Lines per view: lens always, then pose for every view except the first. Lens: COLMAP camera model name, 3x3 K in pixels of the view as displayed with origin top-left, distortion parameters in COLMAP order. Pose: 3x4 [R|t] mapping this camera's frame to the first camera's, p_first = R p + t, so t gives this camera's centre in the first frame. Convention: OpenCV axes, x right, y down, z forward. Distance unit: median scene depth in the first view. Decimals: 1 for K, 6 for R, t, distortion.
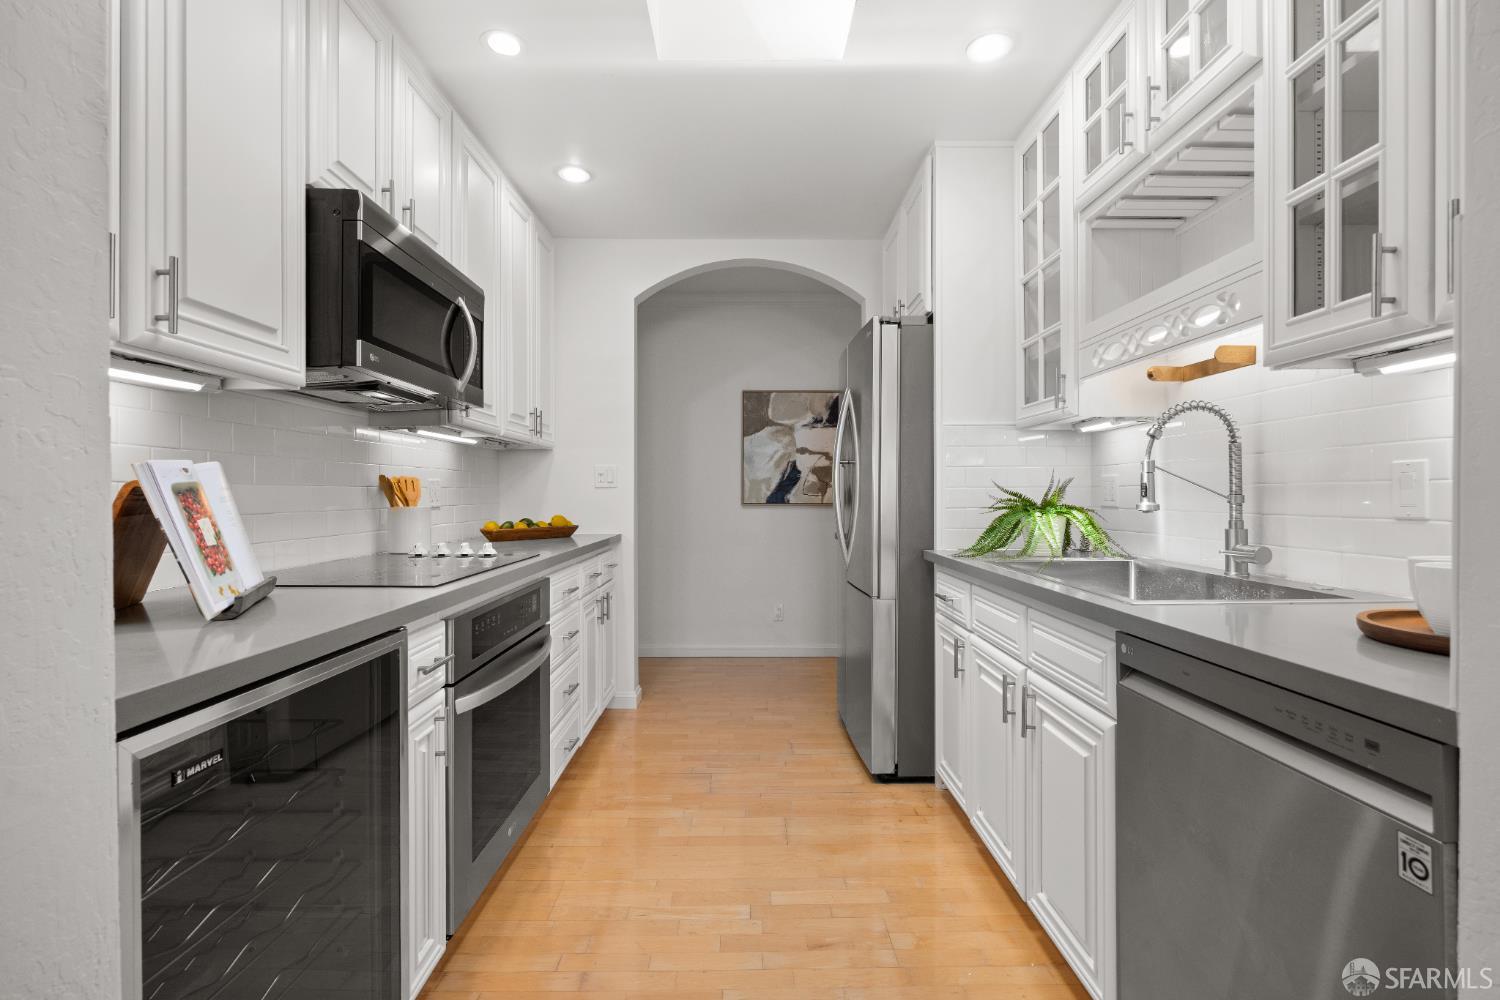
lens RADIAL K [[655.7, 0, 726.8], [0, 655.7, 493.6], [0, 0, 1]] dist [-0.041965, 0.000636]
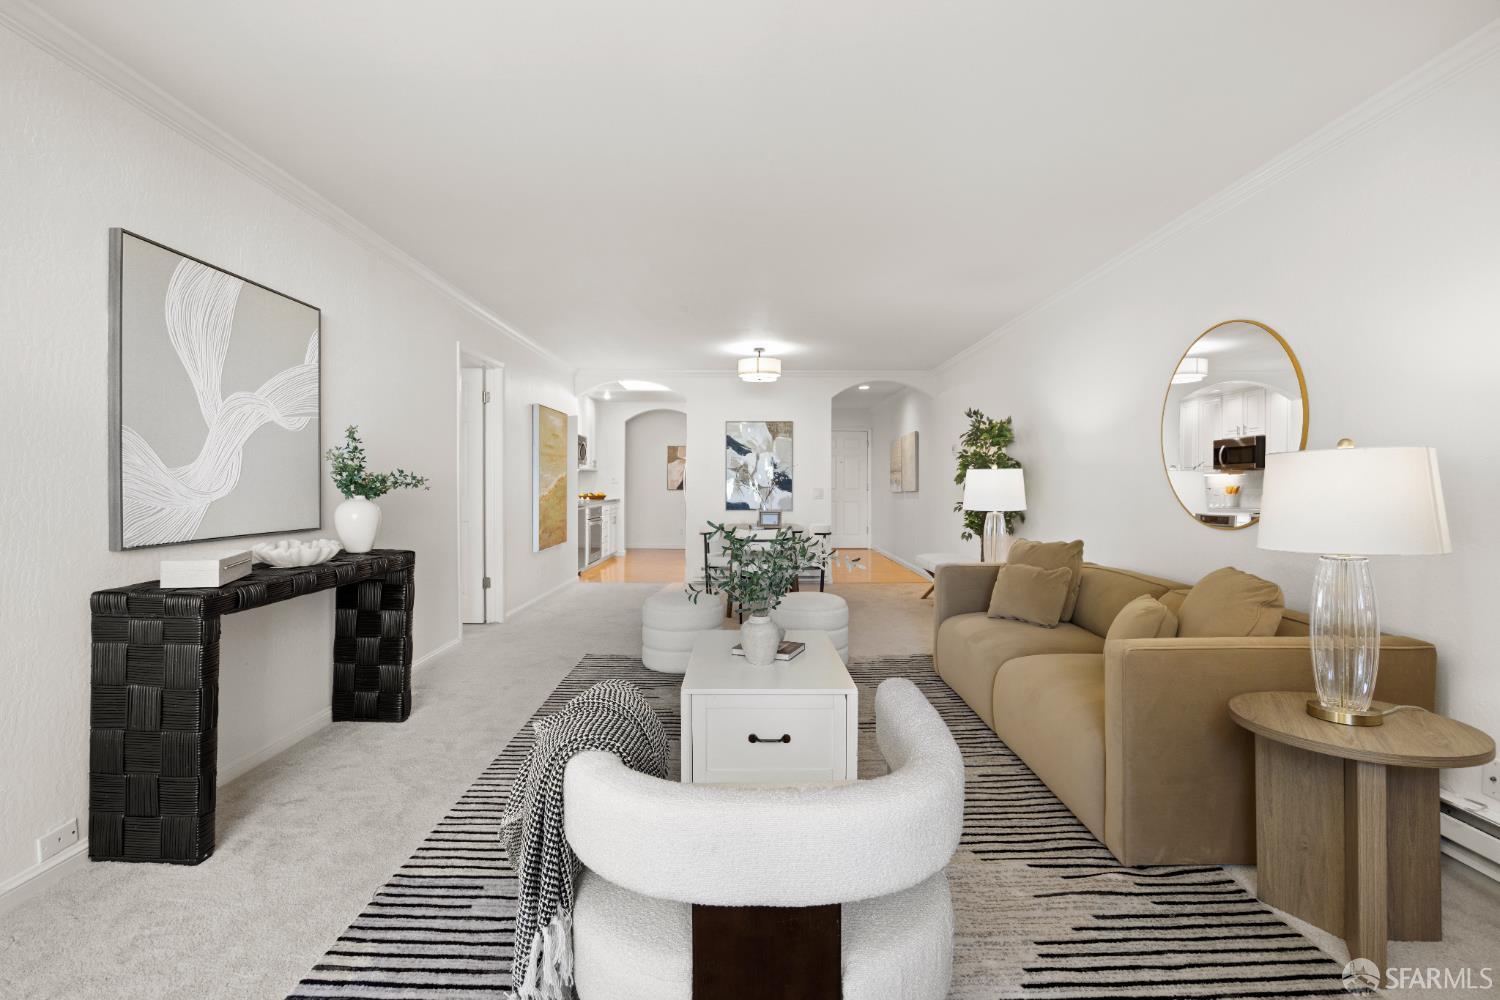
lens RADIAL K [[699.6, 0, 755.6], [0, 699.6, 481.1], [0, 0, 1]] dist [-0.002148, -0.000469]
pose [[0.999498, 0.007017, 0.030906, 0.378439], [-0.006896, 0.999968, -0.004003, -0.011589], [-0.030933, 0.003788, 0.999514, -2.335553]]
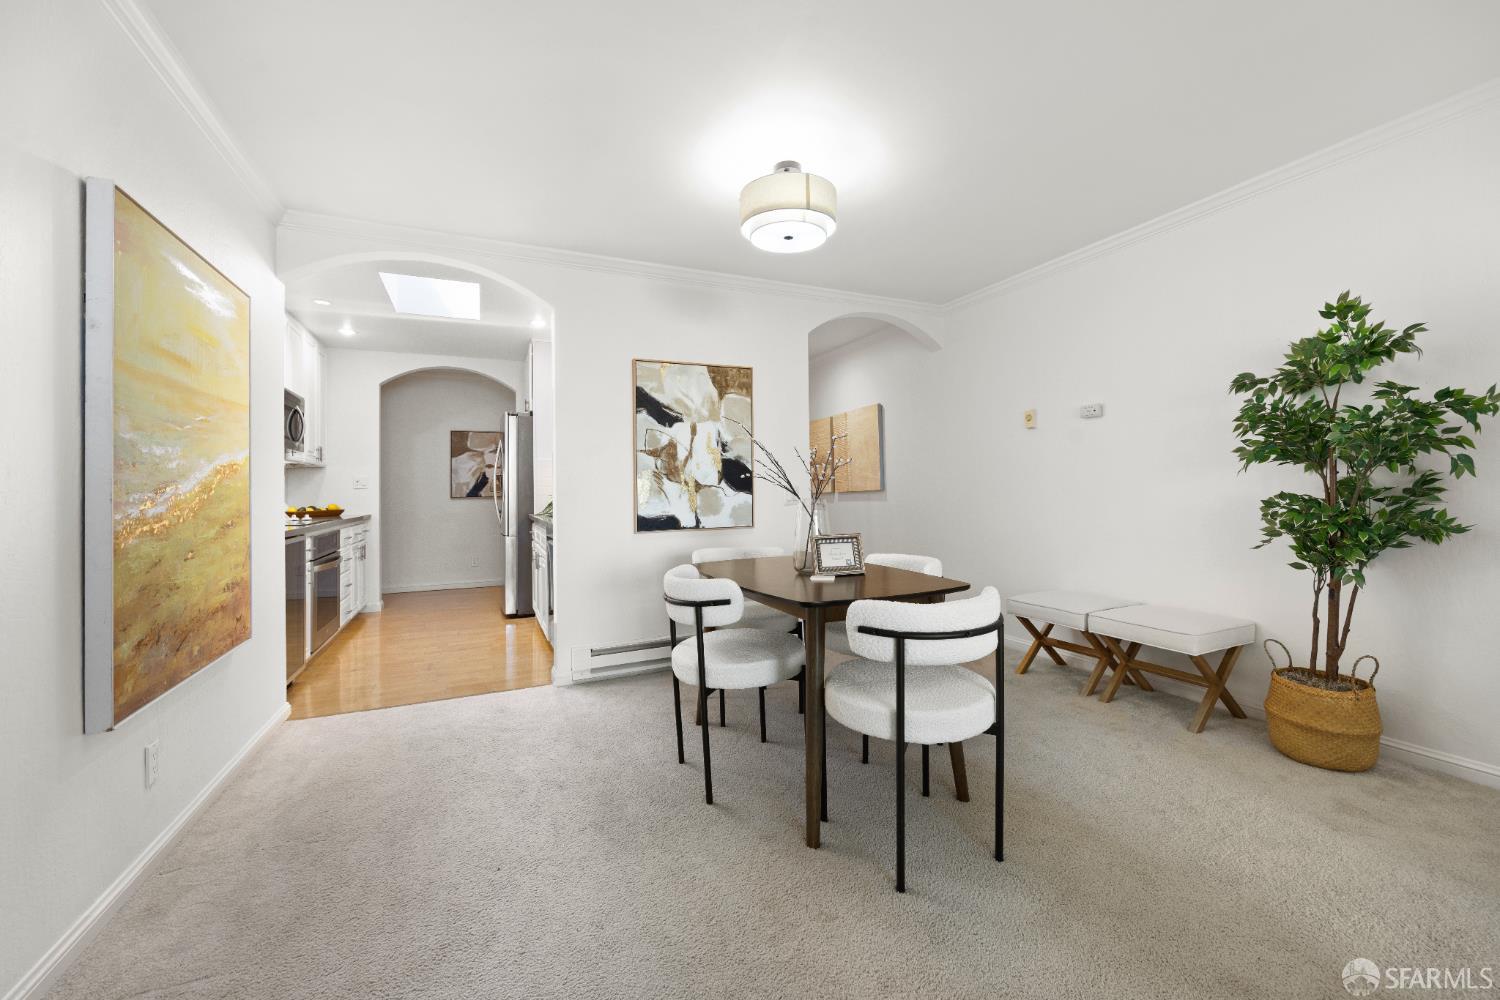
lens RADIAL K [[607.9, 0, 747.2], [0, 607.9, 478.3], [0, 0, 1]] dist [-0.001004, -0.000042]
pose [[0.906685, -0.002739, 0.421799, 0.073823], [0.012243, 0.999729, -0.019825, 0.008651], [-0.421630, 0.023139, 0.906472, -0.974131]]
